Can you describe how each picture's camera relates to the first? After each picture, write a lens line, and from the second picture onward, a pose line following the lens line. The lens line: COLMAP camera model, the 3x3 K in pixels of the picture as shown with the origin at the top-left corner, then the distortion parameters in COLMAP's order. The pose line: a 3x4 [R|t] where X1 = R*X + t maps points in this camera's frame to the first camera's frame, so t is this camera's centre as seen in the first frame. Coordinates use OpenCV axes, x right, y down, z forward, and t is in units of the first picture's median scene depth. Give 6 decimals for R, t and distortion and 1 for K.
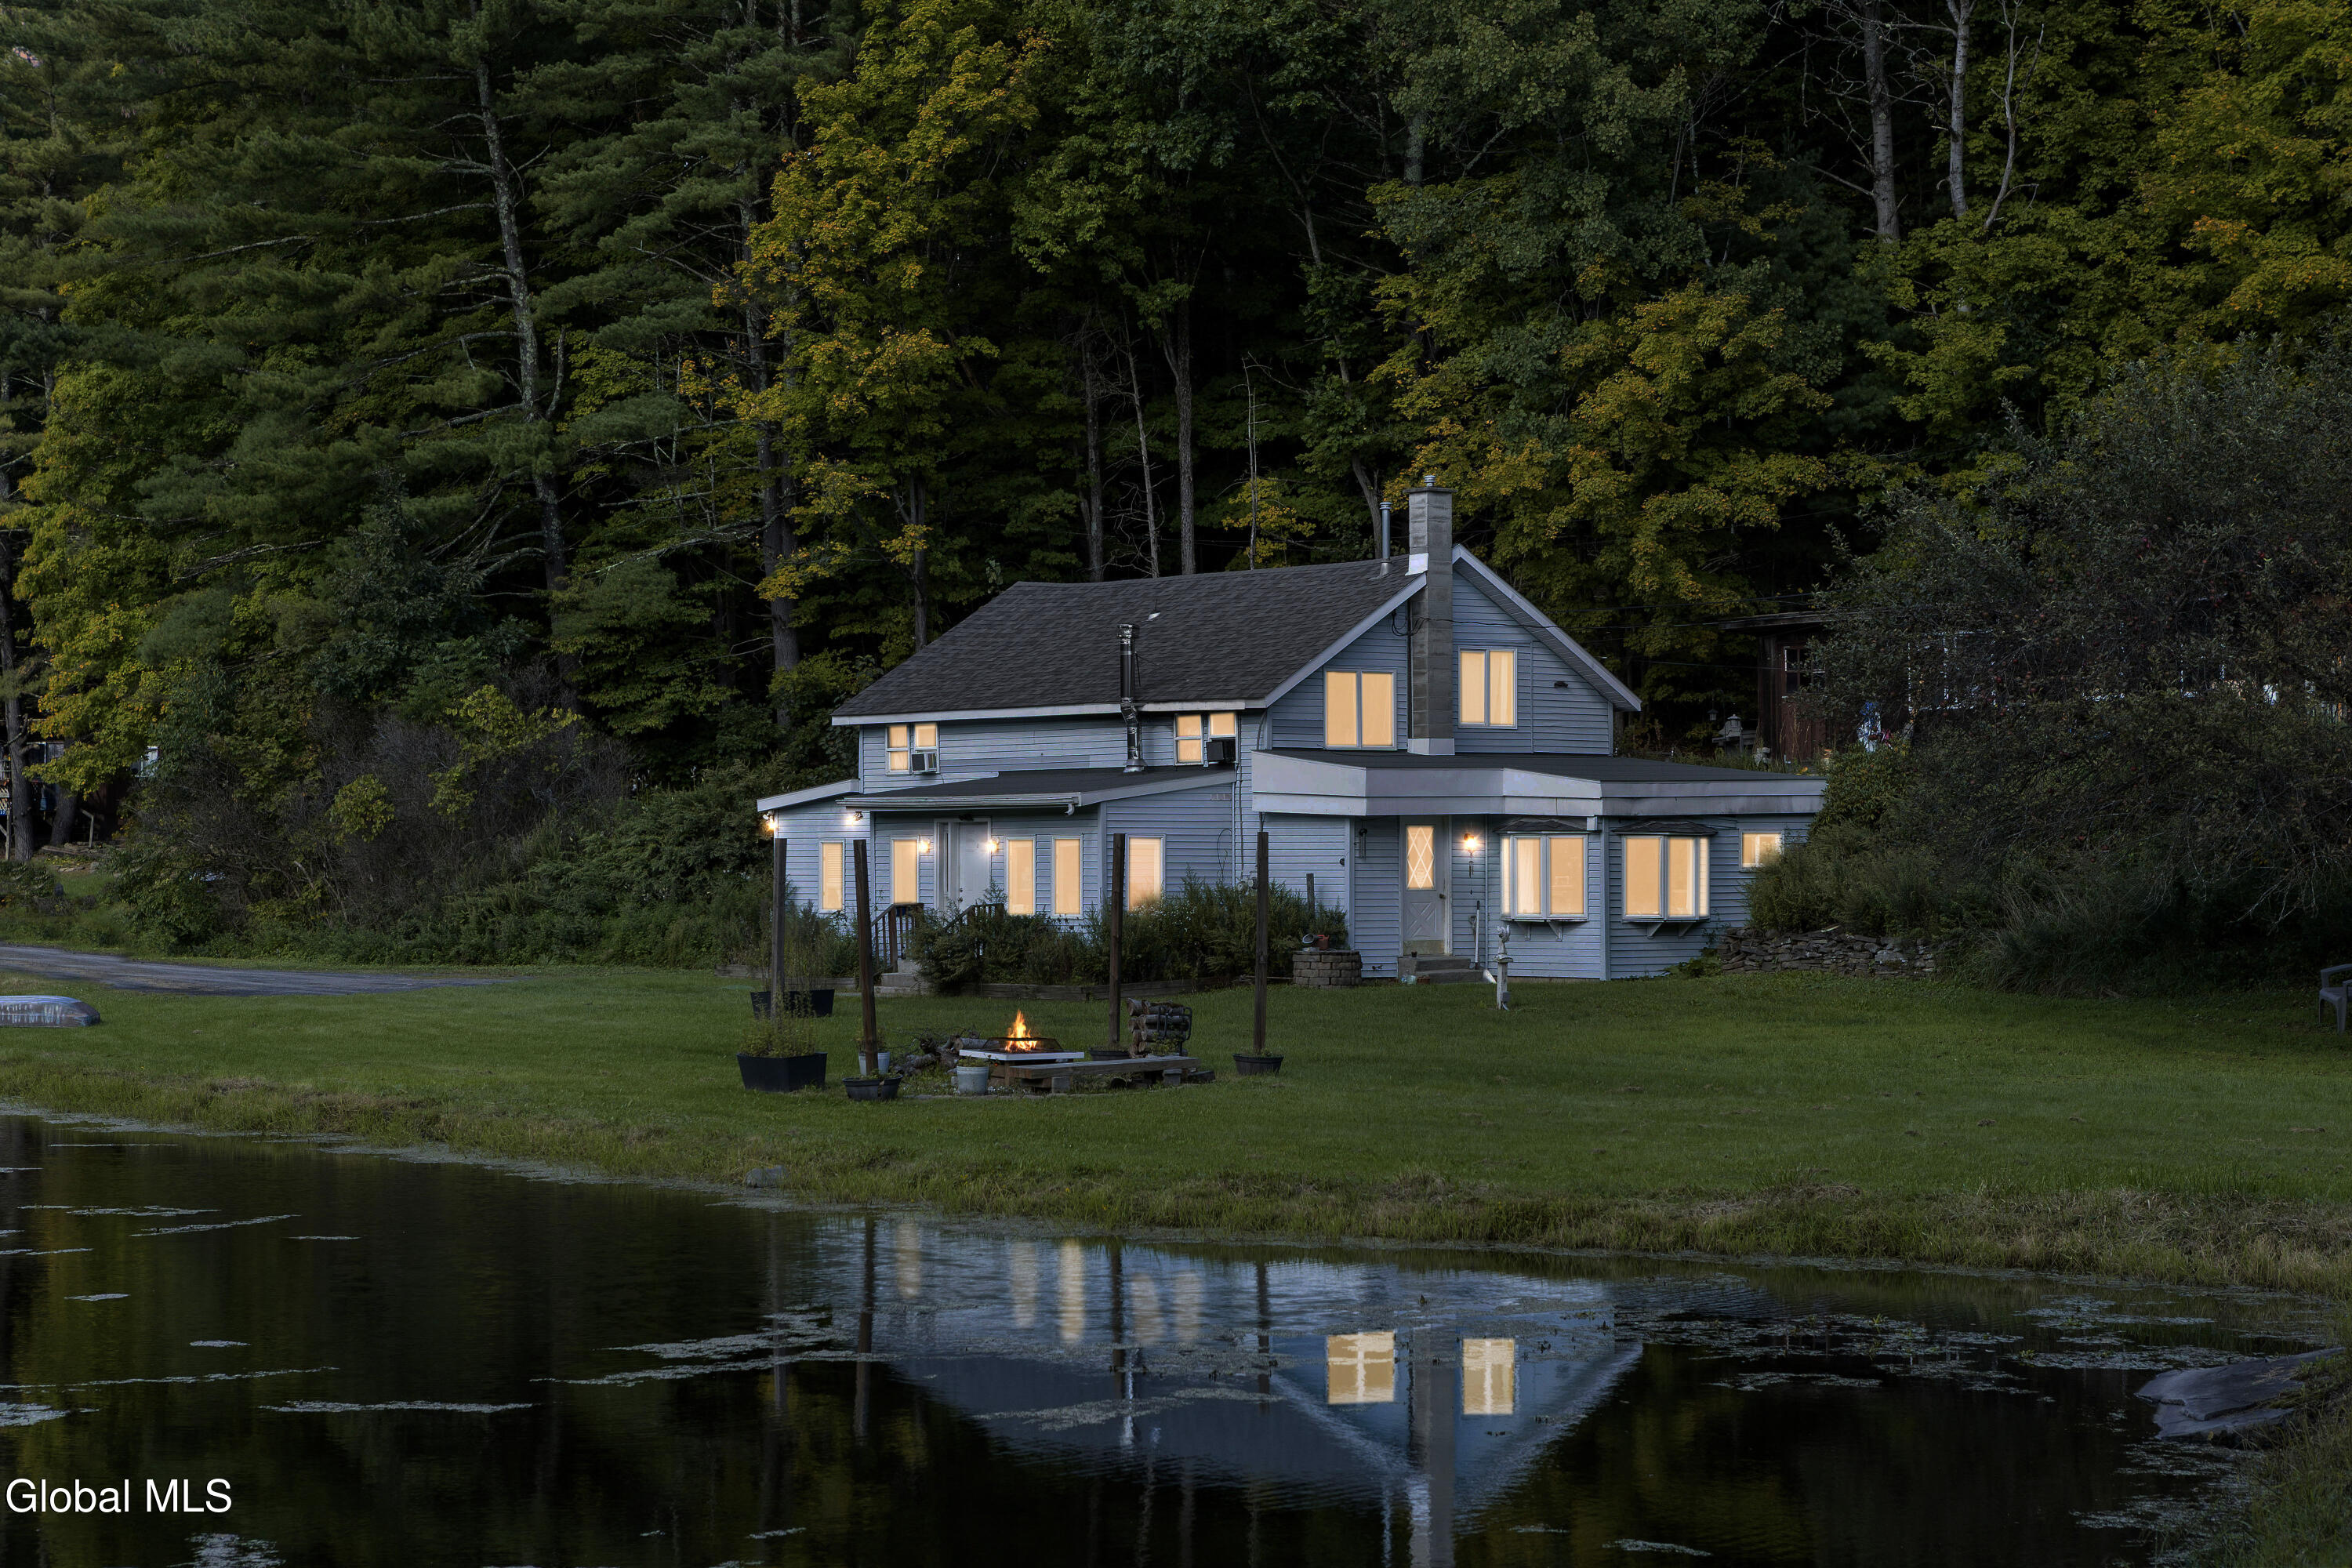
lens RADIAL K [[4492.6, 0, 1167.3], [0, 4492.6, 779.9], [0, 0, 1]] dist [-0.001265, 0.000000]
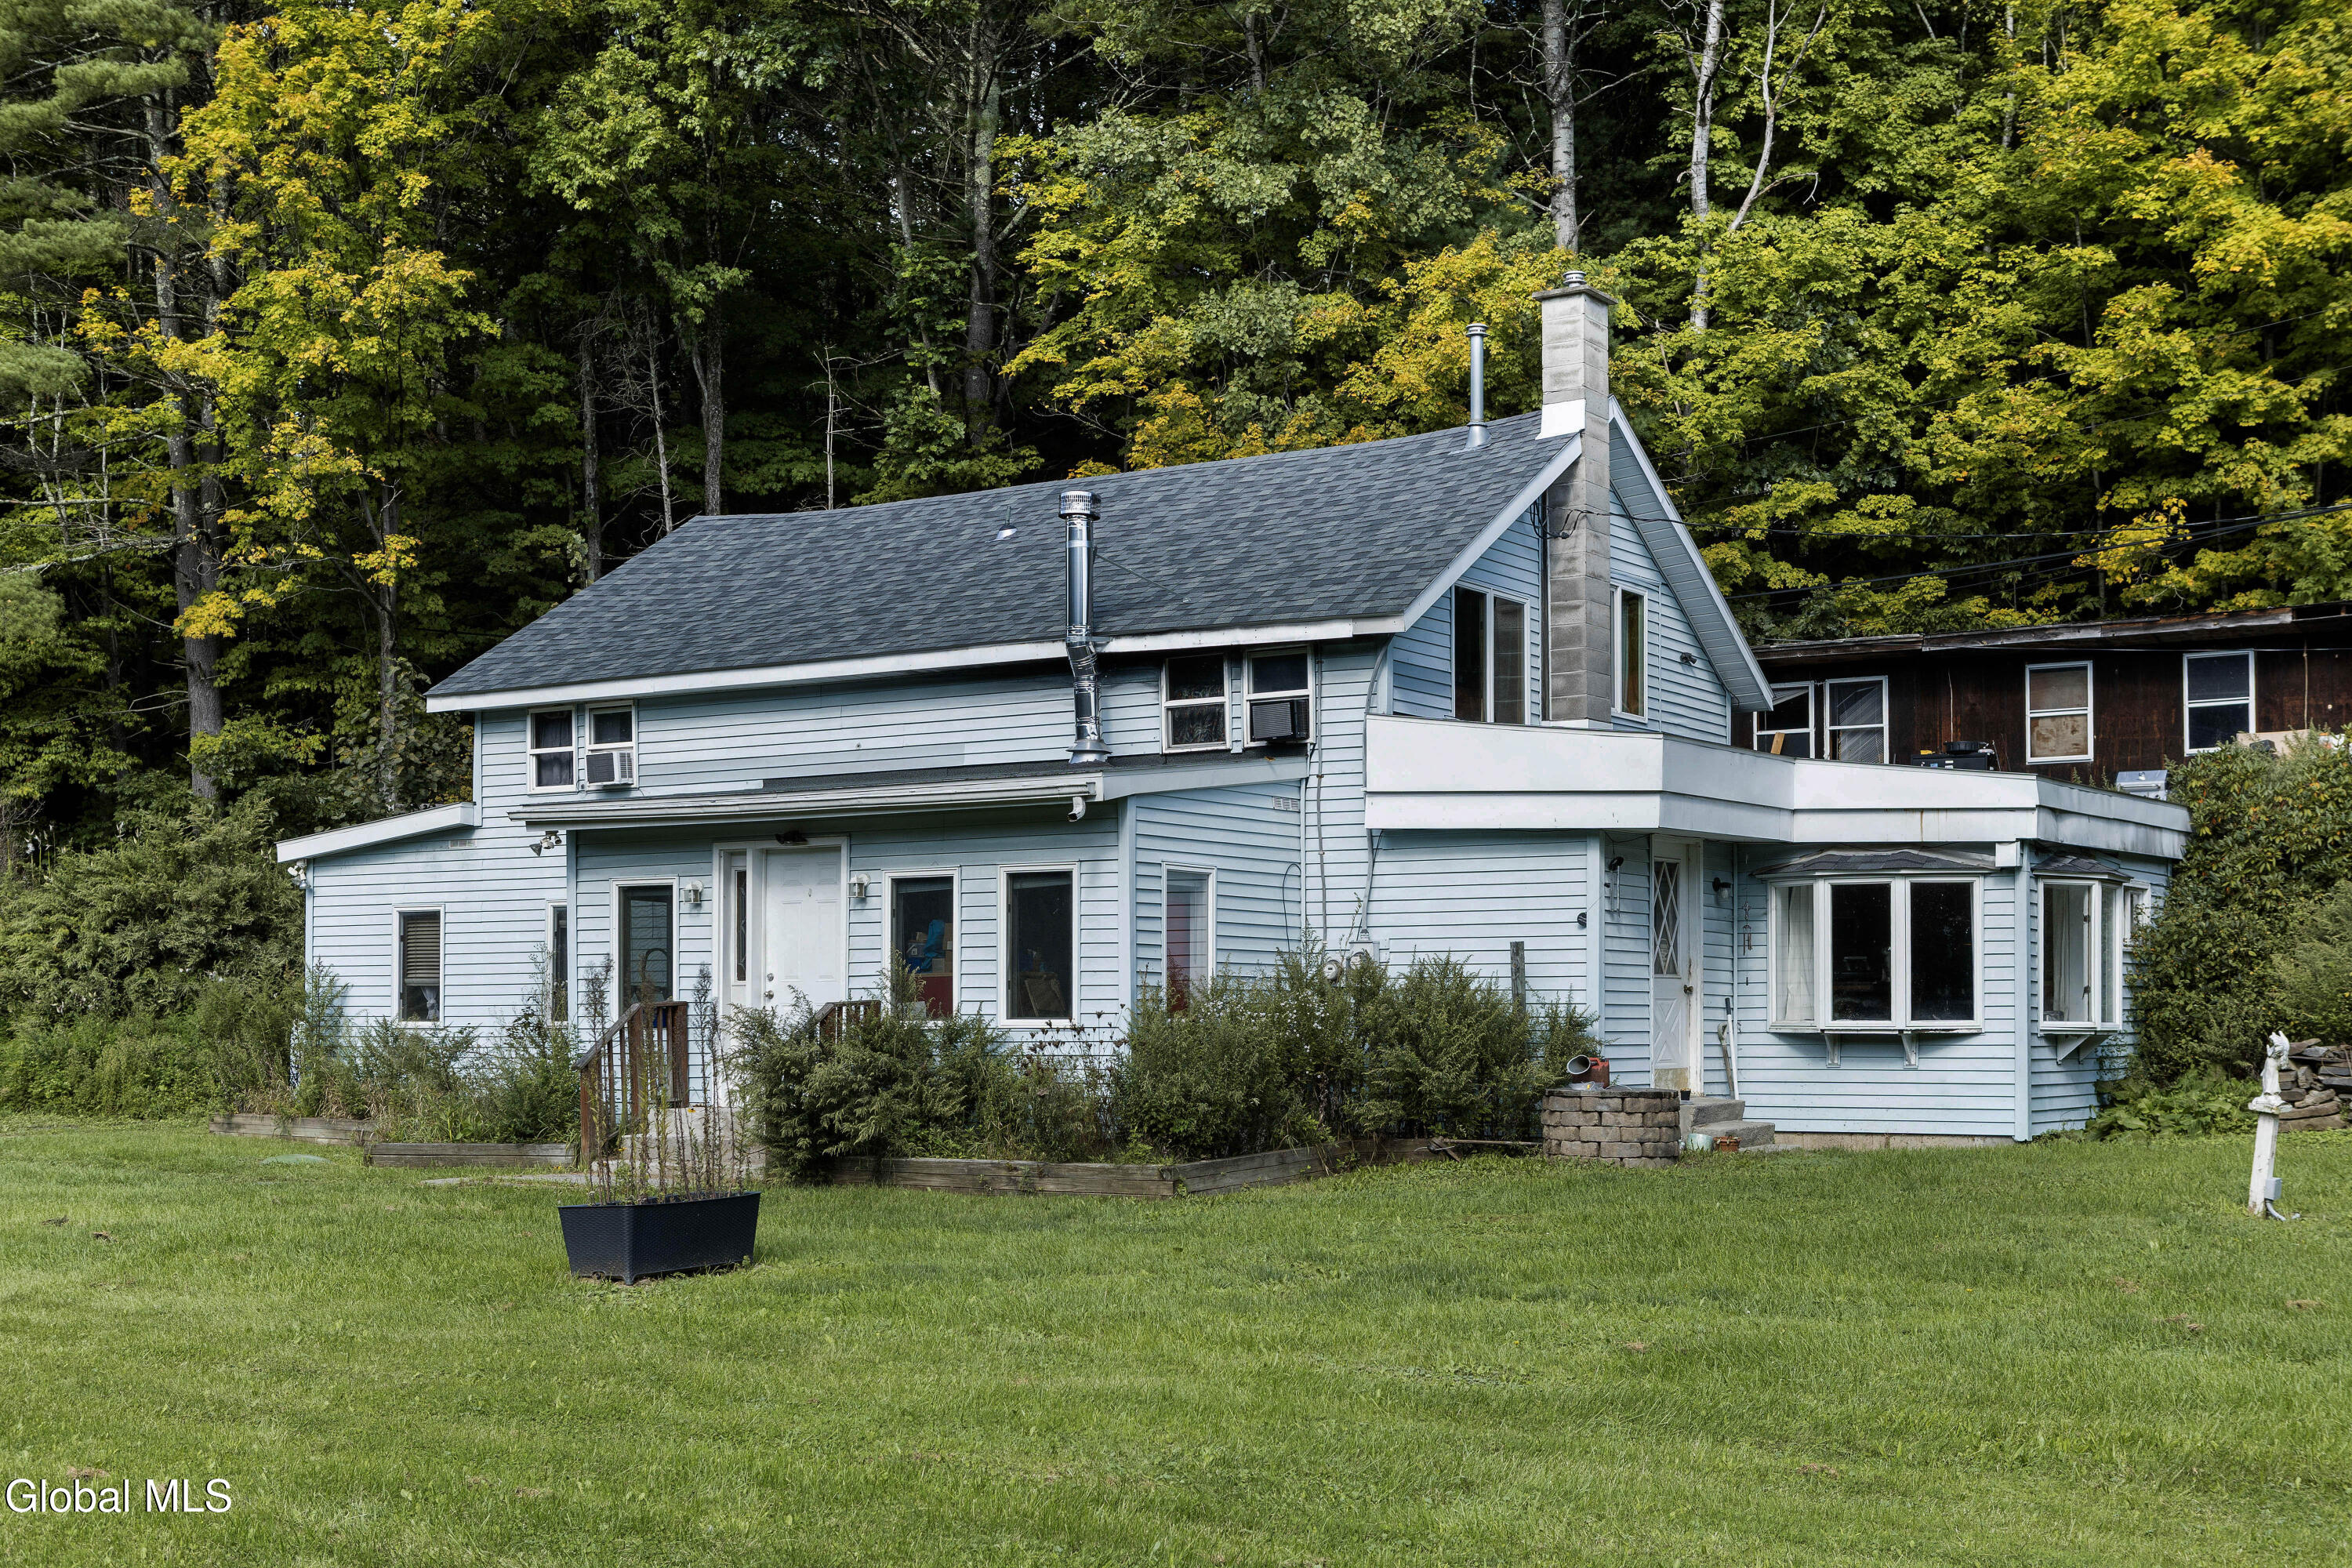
lens RADIAL K [[2881.1, 0, 1208.6], [0, 2881.1, 1011.4], [0, 0, 1]] dist [-0.016261, 0.000000]
pose [[0.952701, 0.003658, 0.303886, -0.077442], [-0.007960, 0.999885, 0.012919, 0.018416], [-0.303804, -0.014727, 0.952621, 0.510400]]
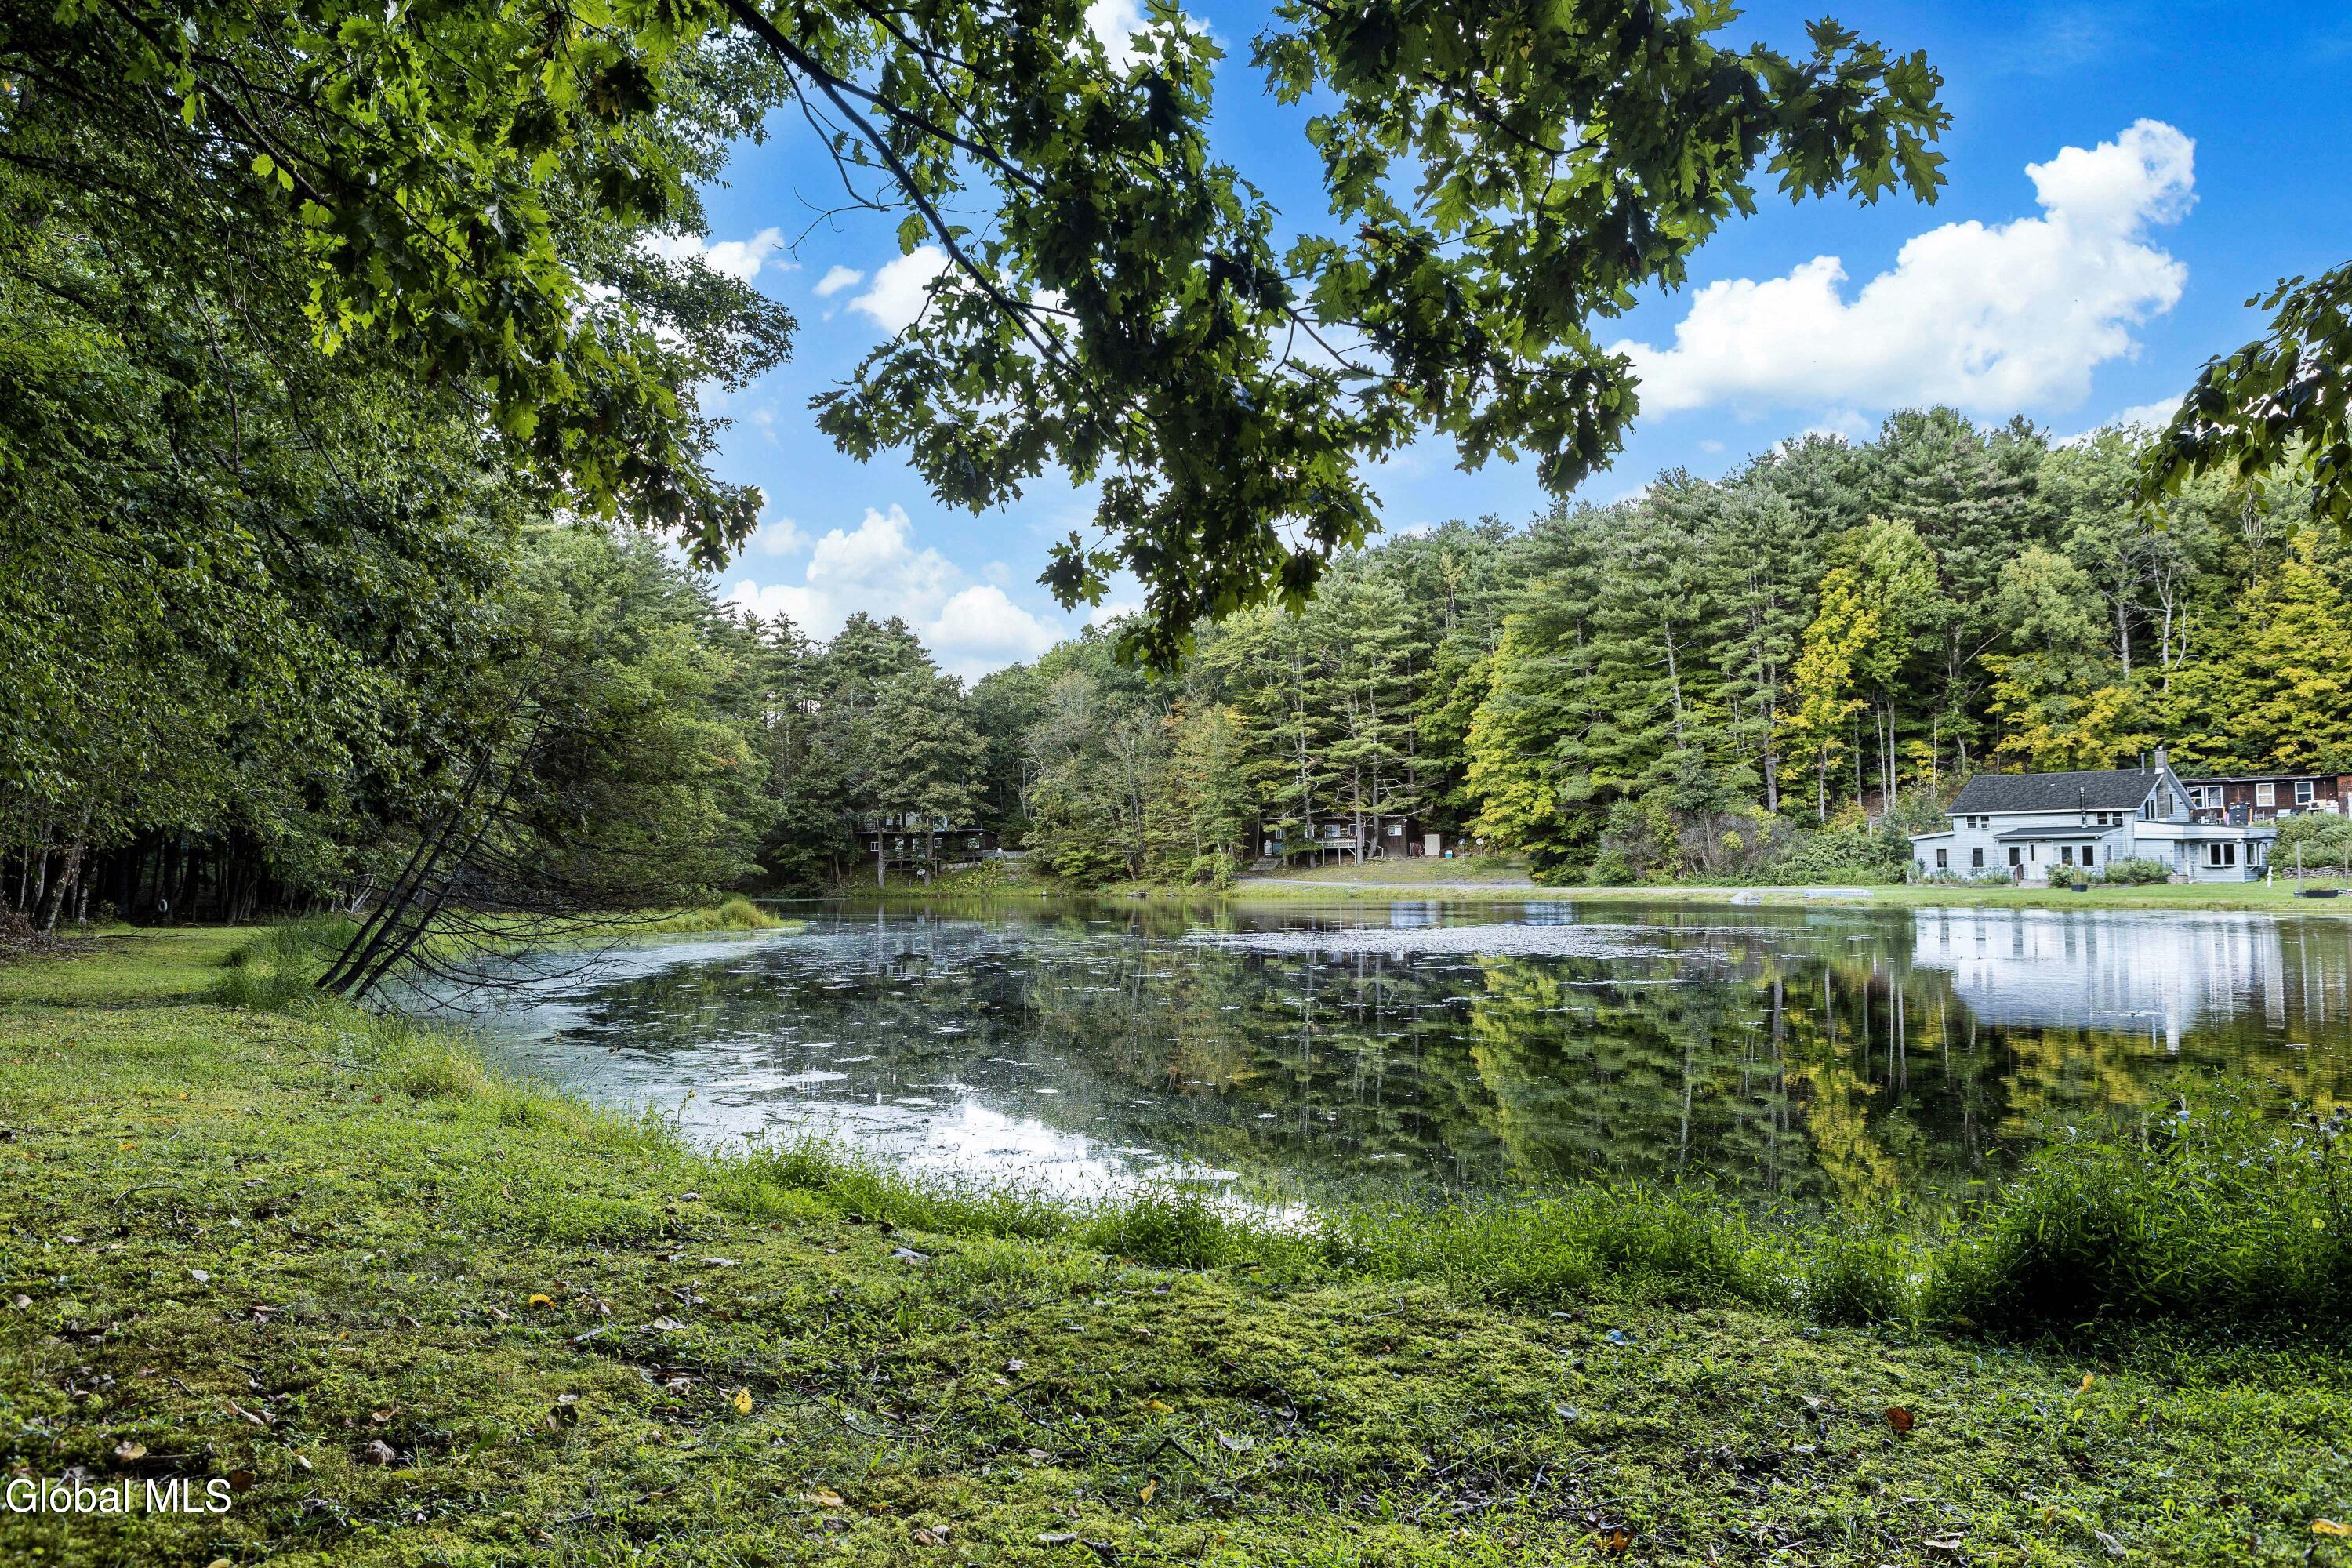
lens RADIAL K [[1760.5, 0, 1174.1], [0, 1760.5, 765.2], [0, 0, 1]] dist [-0.009404, -0.016393]
pose [[0.999912, -0.008327, -0.010374, -0.568208], [0.007895, 0.999130, -0.040939, -0.000022], [0.010706, 0.040853, 0.999108, -0.339665]]
